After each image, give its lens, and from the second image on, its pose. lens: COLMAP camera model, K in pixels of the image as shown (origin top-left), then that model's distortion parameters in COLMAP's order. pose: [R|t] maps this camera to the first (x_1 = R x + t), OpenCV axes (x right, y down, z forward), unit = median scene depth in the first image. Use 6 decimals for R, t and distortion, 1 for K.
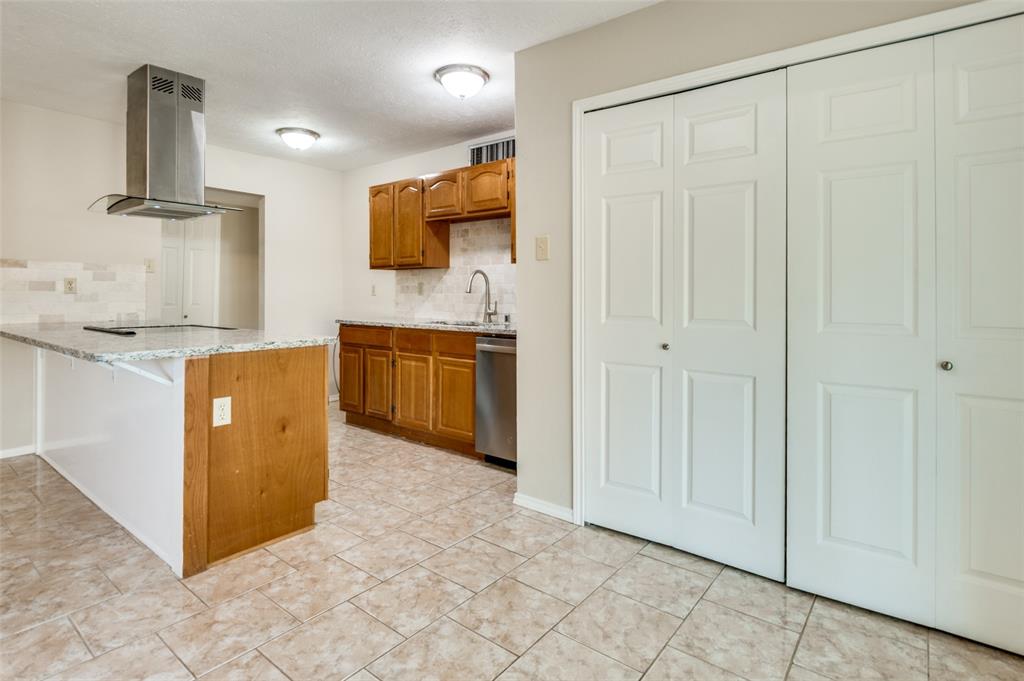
lens RADIAL K [[510.3, 0, 528.7], [0, 510.3, 294.3], [0, 0, 1]] dist [0.000028, 0.002215]
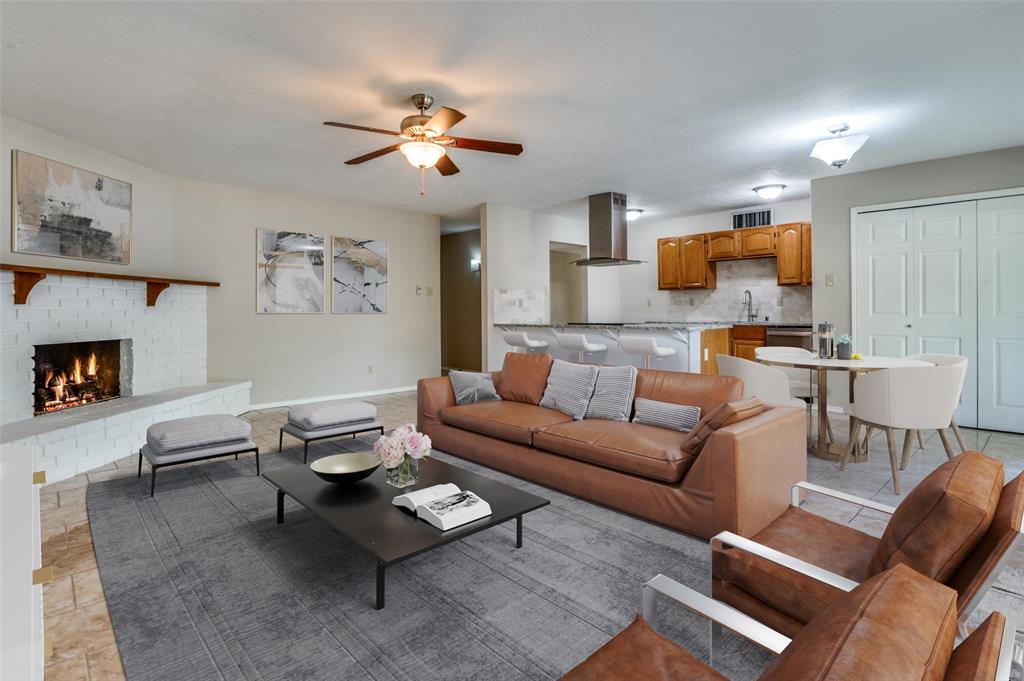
lens RADIAL K [[510.3, 0, 537.0], [0, 510.3, 309.0], [0, 0, 1]] dist [0.000028, 0.002215]
pose [[0.991487, -0.012502, -0.129602, -0.544790], [0.012243, 0.999921, -0.002798, 0.010573], [0.129627, 0.001188, 0.991562, -0.718910]]
